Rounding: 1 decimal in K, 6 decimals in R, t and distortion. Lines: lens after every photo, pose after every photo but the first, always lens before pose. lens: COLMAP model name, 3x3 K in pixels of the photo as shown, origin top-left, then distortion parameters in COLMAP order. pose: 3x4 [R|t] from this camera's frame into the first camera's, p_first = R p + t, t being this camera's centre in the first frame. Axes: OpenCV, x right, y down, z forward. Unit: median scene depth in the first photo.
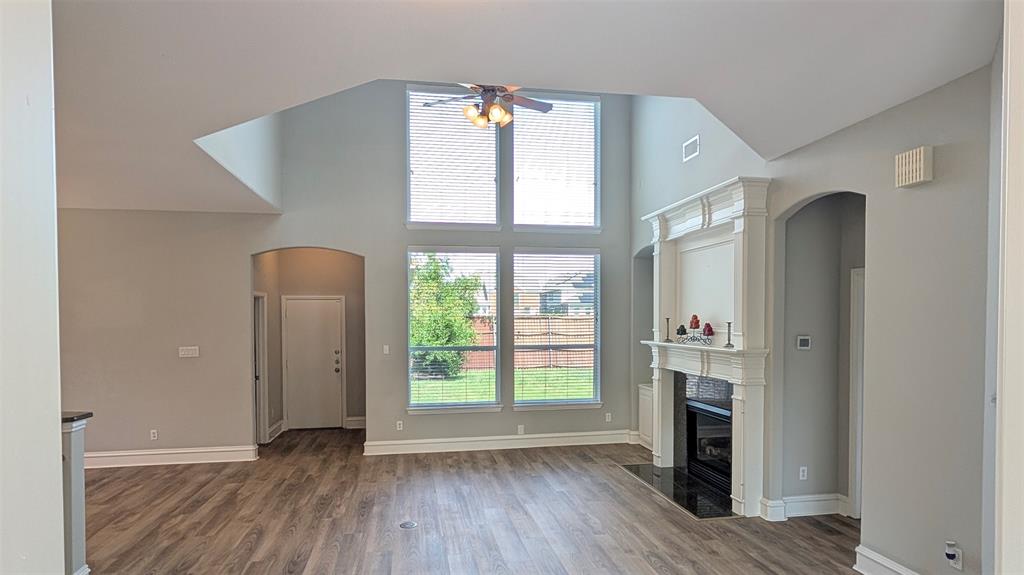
lens RADIAL K [[594.6, 0, 519.8], [0, 594.6, 333.1], [0, 0, 1]] dist [0.002470, -0.001443]
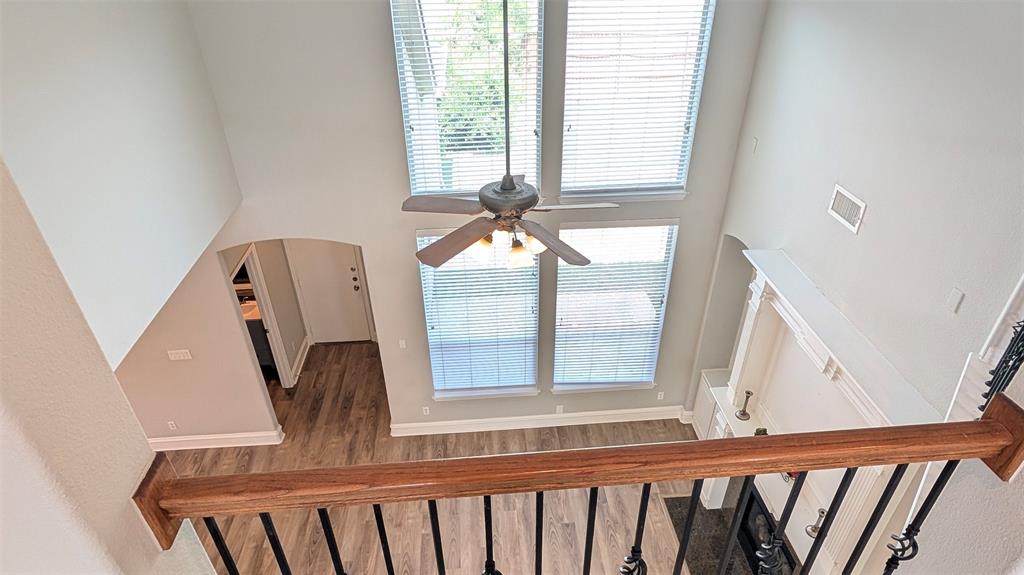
lens RADIAL K [[594.6, 0, 519.8], [0, 594.6, 333.1], [0, 0, 1]] dist [0.002470, -0.001443]
pose [[0.994902, 0.058727, -0.081983, 0.009849], [-0.003493, 0.832524, 0.553978, -0.479515], [0.100786, -0.550867, 0.828485, 0.343590]]
